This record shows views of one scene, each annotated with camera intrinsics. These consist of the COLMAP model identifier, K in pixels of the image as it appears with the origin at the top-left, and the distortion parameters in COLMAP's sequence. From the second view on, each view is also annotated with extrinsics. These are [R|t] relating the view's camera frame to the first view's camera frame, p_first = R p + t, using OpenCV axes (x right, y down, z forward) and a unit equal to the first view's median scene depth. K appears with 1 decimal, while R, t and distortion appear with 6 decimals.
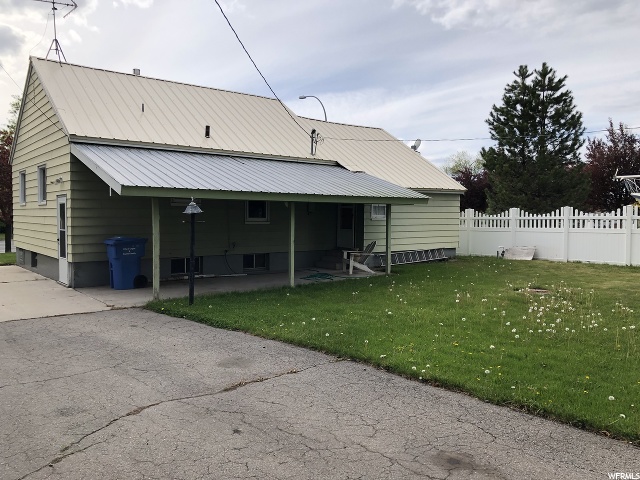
lens RADIAL K [[513.1, 0, 320.0], [0, 513.1, 240.0], [0, 0, 1]] dist [0.040324, -0.005426]
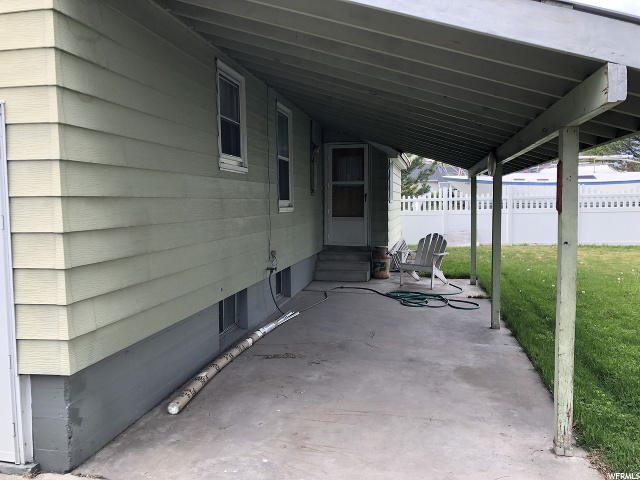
lens RADIAL K [[513.1, 0, 320.0], [0, 513.1, 240.0], [0, 0, 1]] dist [0.040324, -0.005426]
pose [[0.765449, -0.058056, 0.640873, -0.386859], [0.041820, 0.998305, 0.040487, -0.019839], [-0.642137, -0.004189, 0.766579, 0.512380]]
